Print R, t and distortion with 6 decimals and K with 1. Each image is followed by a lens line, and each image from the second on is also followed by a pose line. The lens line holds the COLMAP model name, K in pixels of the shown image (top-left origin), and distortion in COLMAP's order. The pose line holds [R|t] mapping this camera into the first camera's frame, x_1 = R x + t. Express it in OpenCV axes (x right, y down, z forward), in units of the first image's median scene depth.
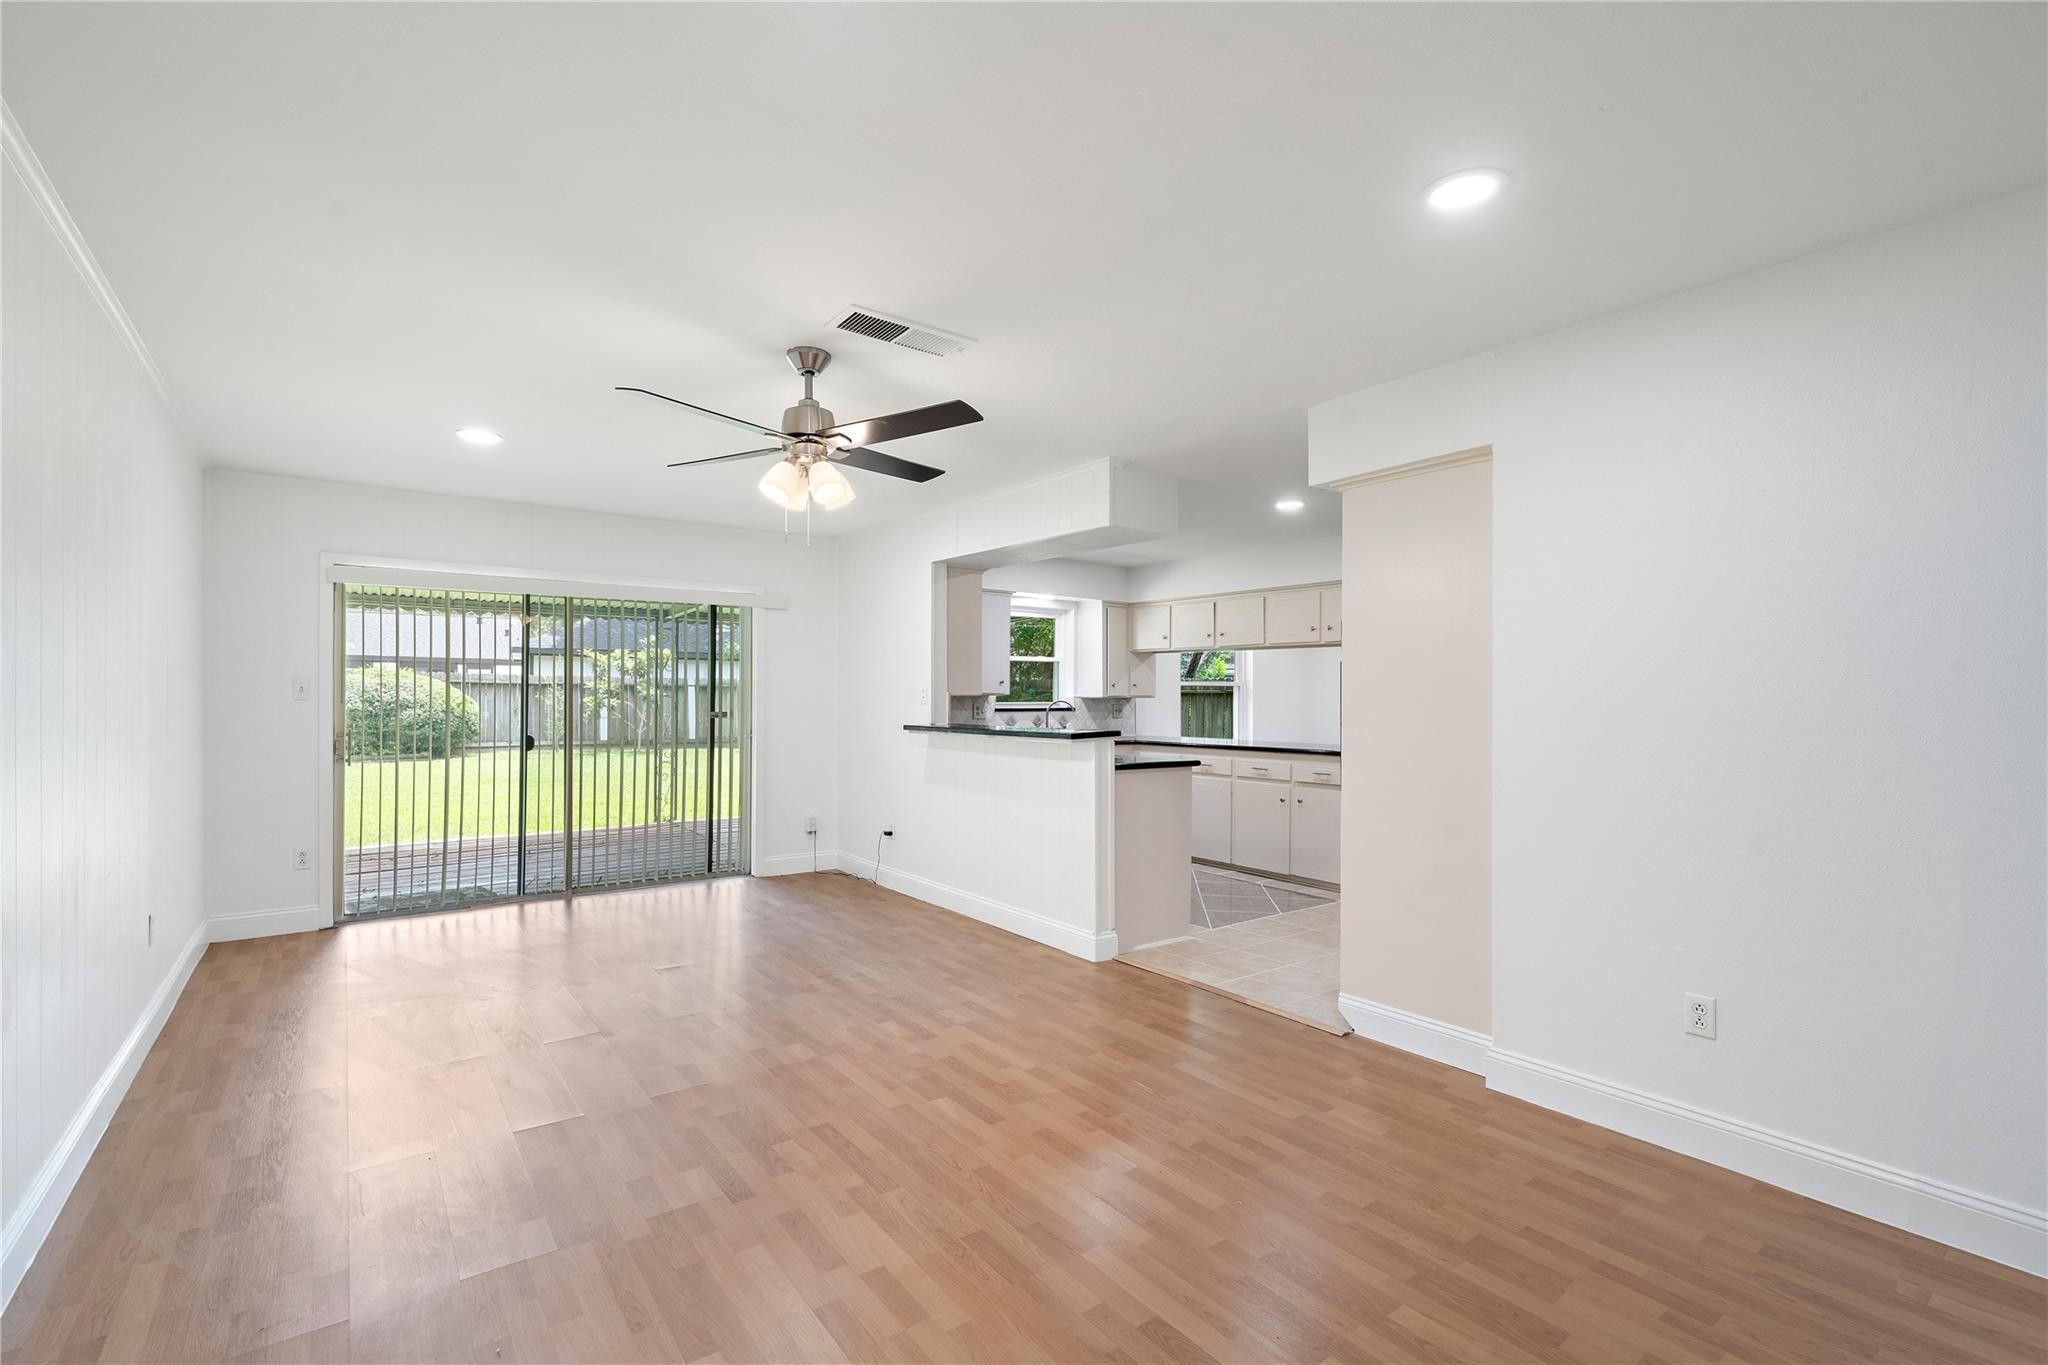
lens RADIAL K [[888.8, 0, 994.6], [0, 888.8, 701.4], [0, 0, 1]] dist [-0.002359, 0.000686]
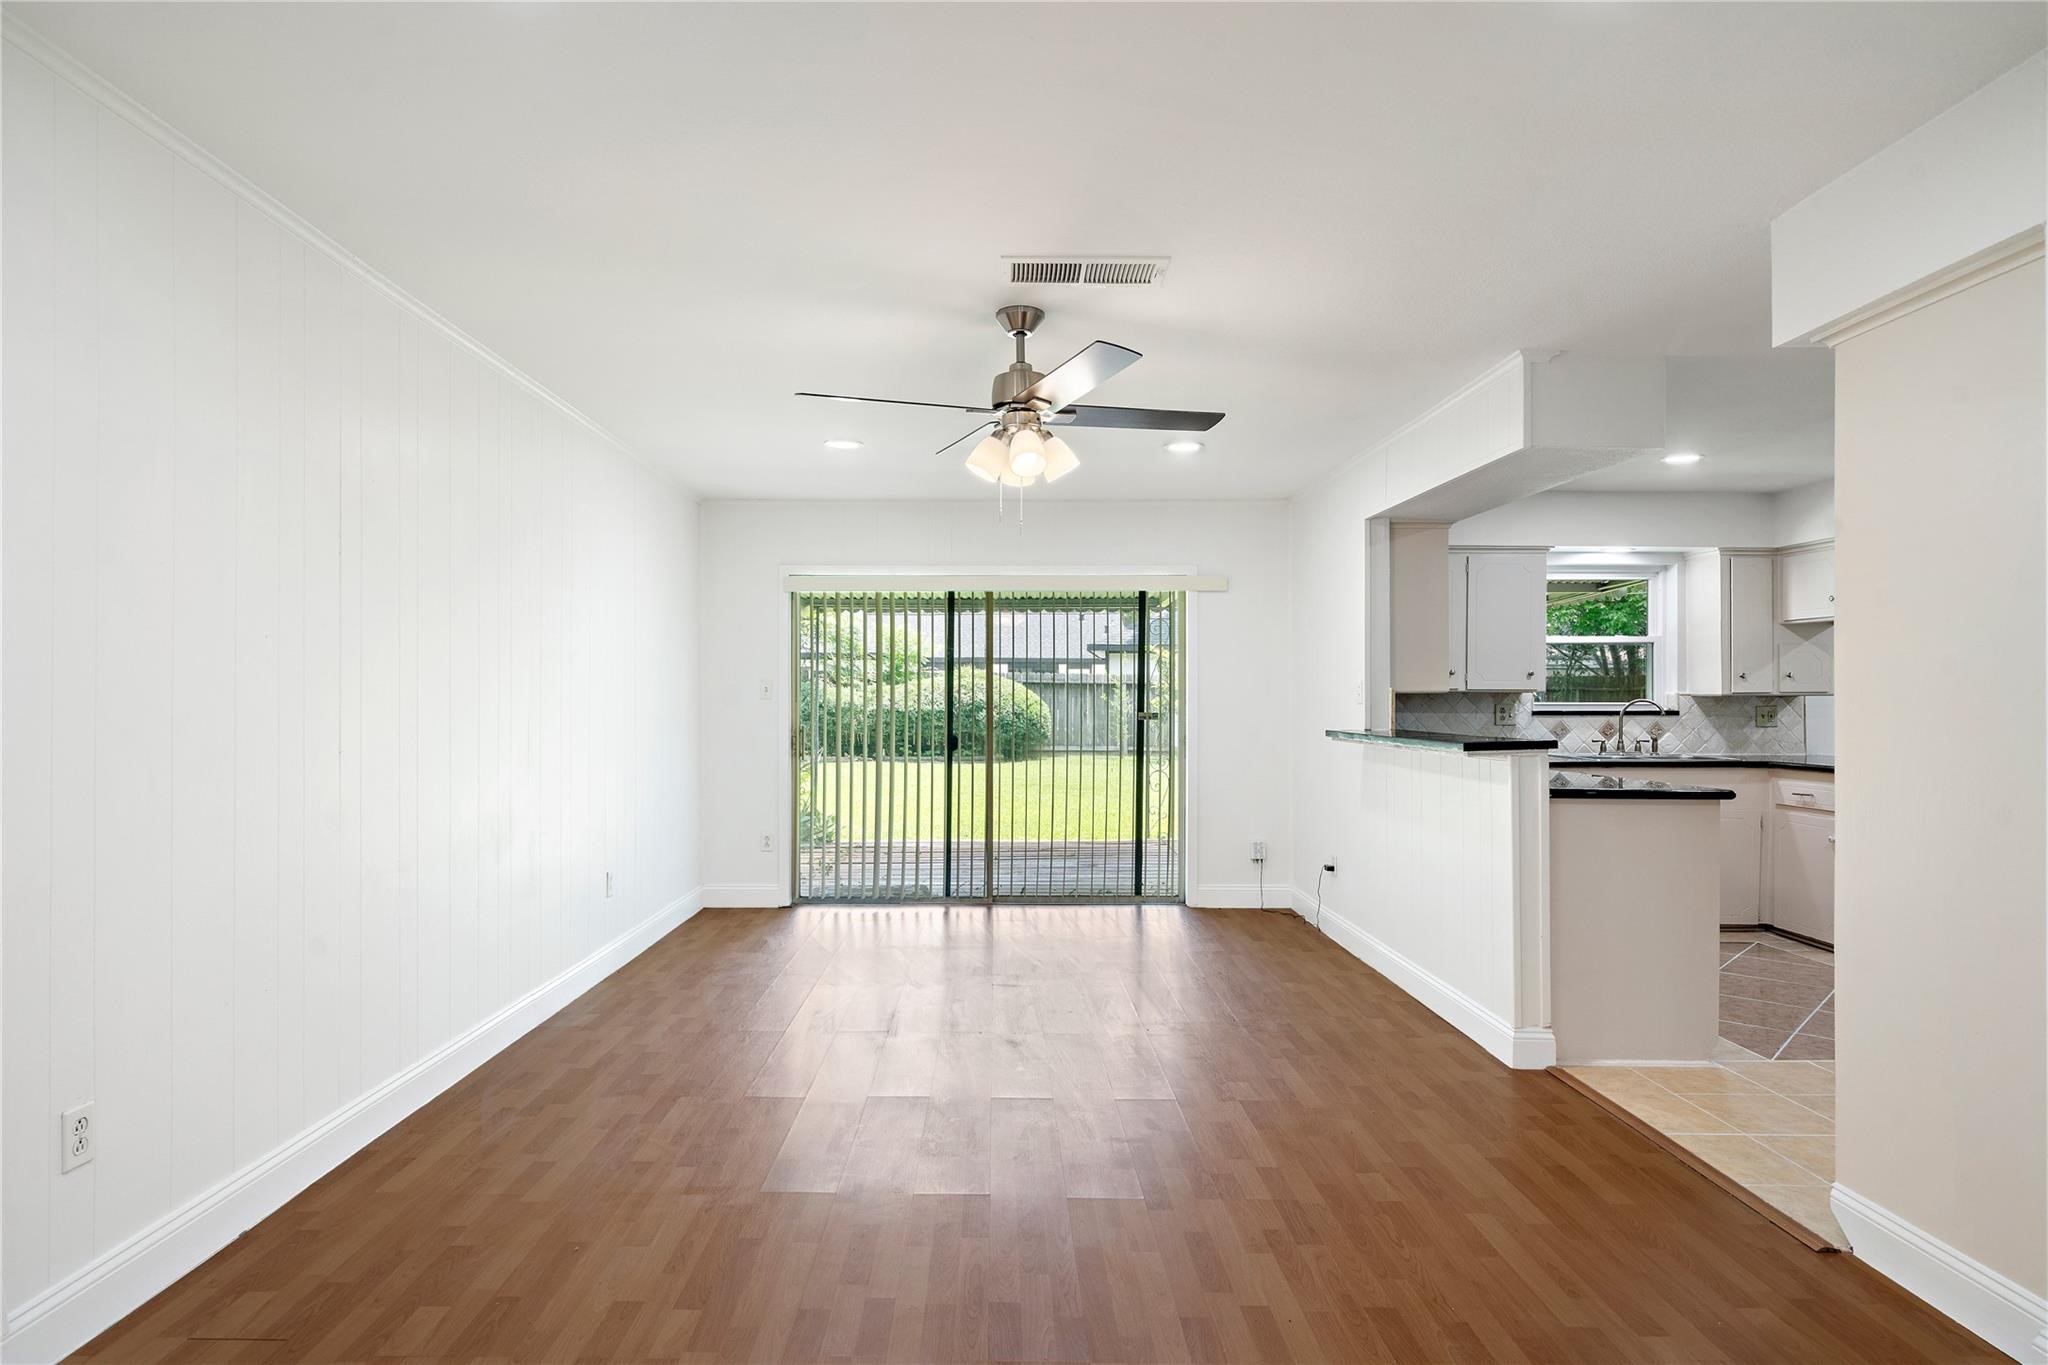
lens RADIAL K [[1102.7, 0, 1008.6], [0, 1102.7, 692.6], [0, 0, 1]] dist [0.006019, -0.001172]
pose [[0.815253, -0.004438, -0.579089, 0.230439], [-0.002037, 0.999942, -0.010531, 0.004676], [0.579102, 0.009765, 0.815197, 0.041963]]
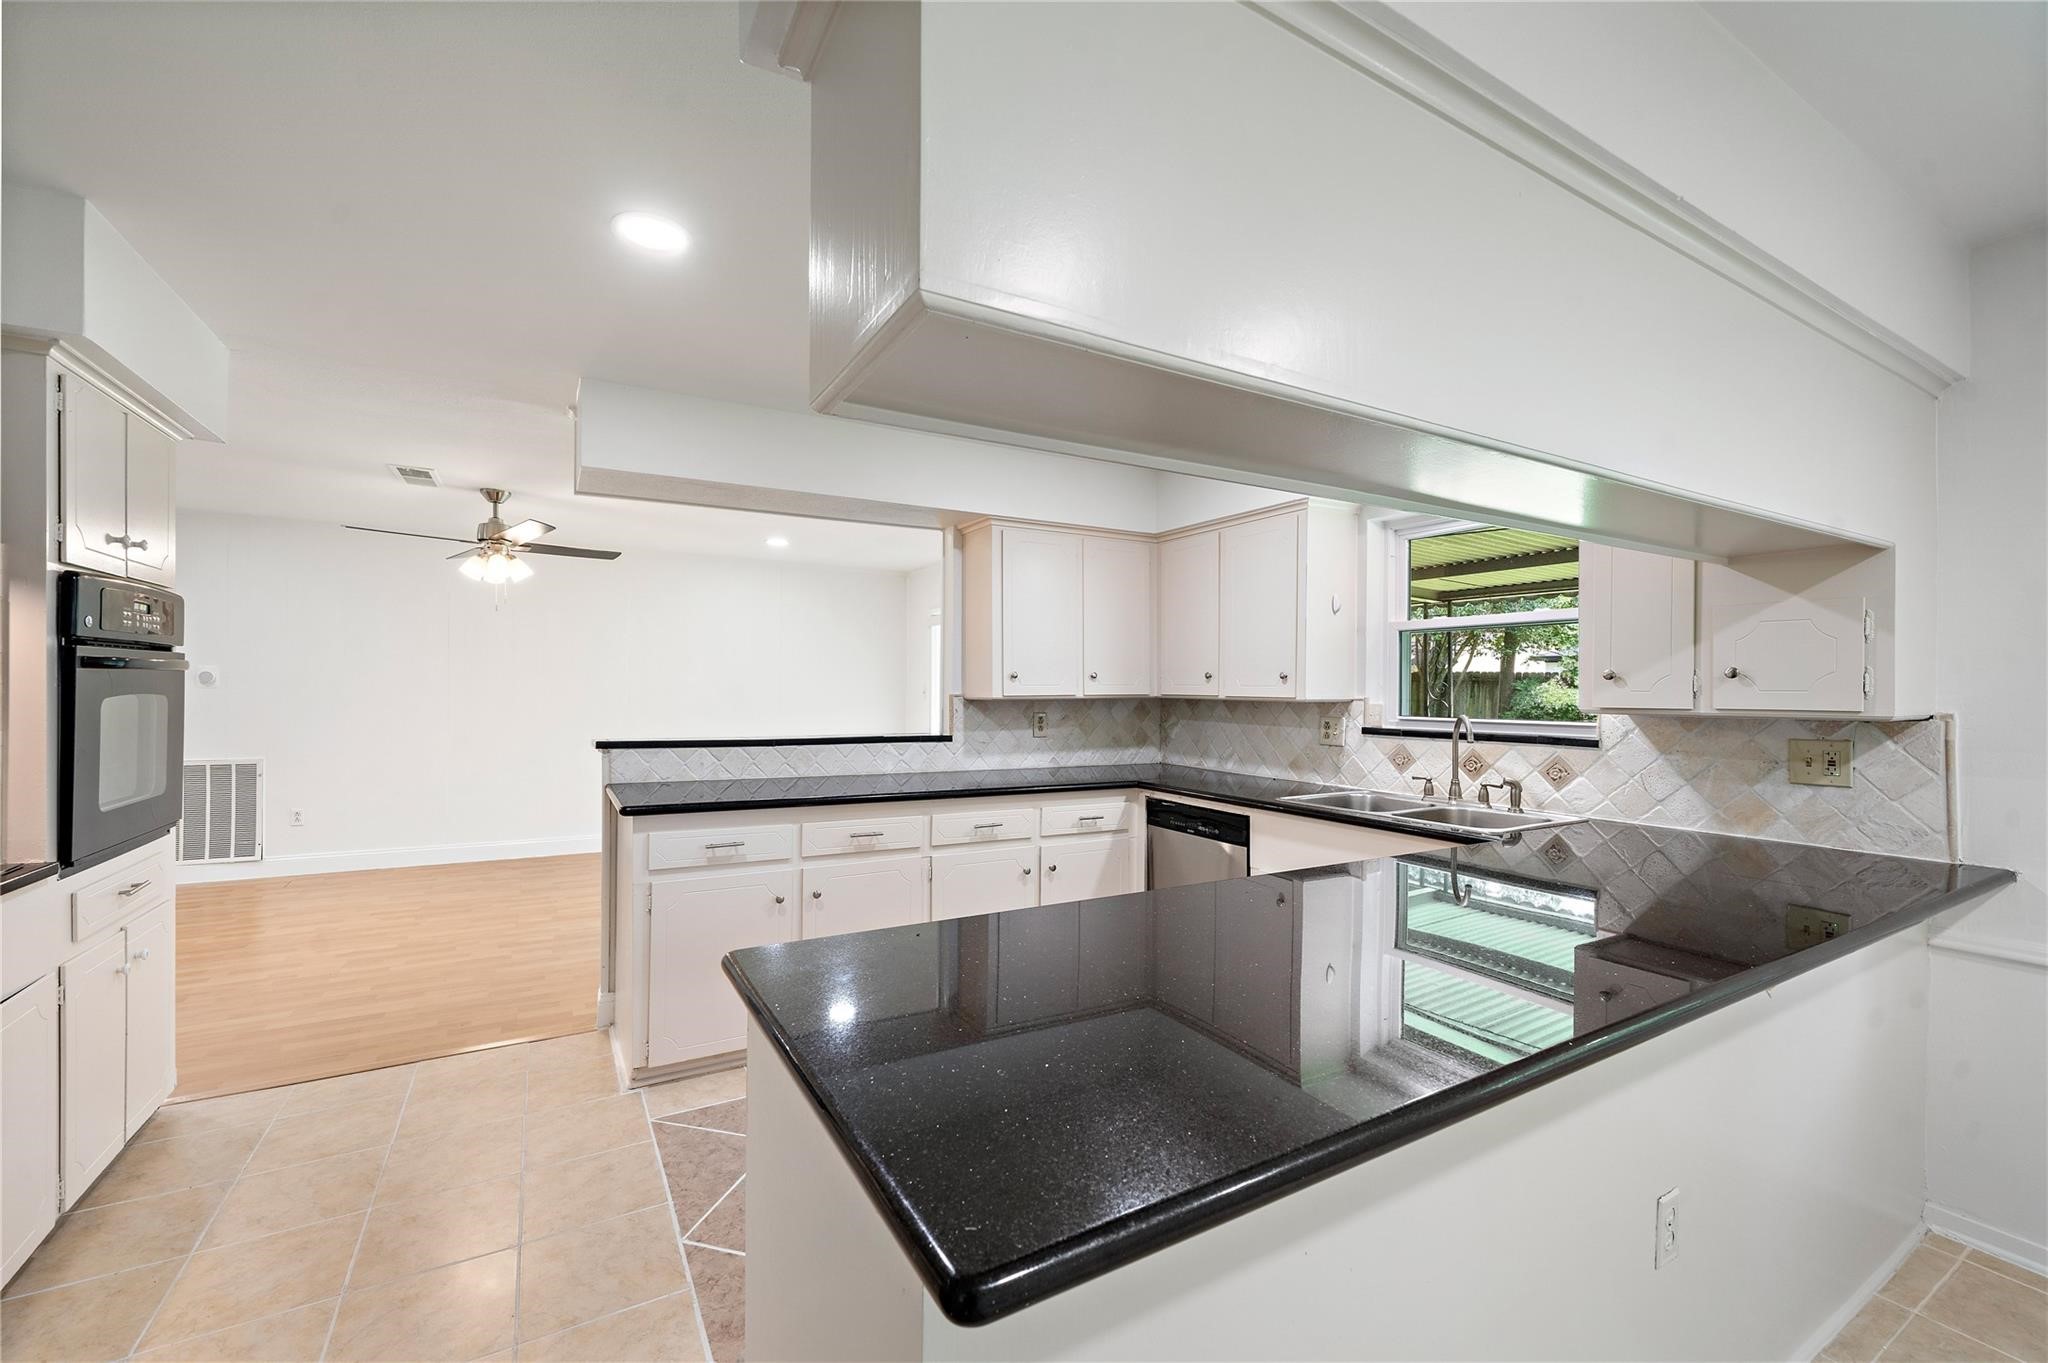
lens RADIAL K [[811.6, 0, 997.4], [0, 811.6, 692.3], [0, 0, 1]] dist [0.000971, -0.000563]
pose [[-0.109879, -0.001496, -0.993944, 0.646982], [-0.014073, 0.999901, 0.000051, -0.012372], [0.993845, 0.013994, -0.109889, 1.132640]]
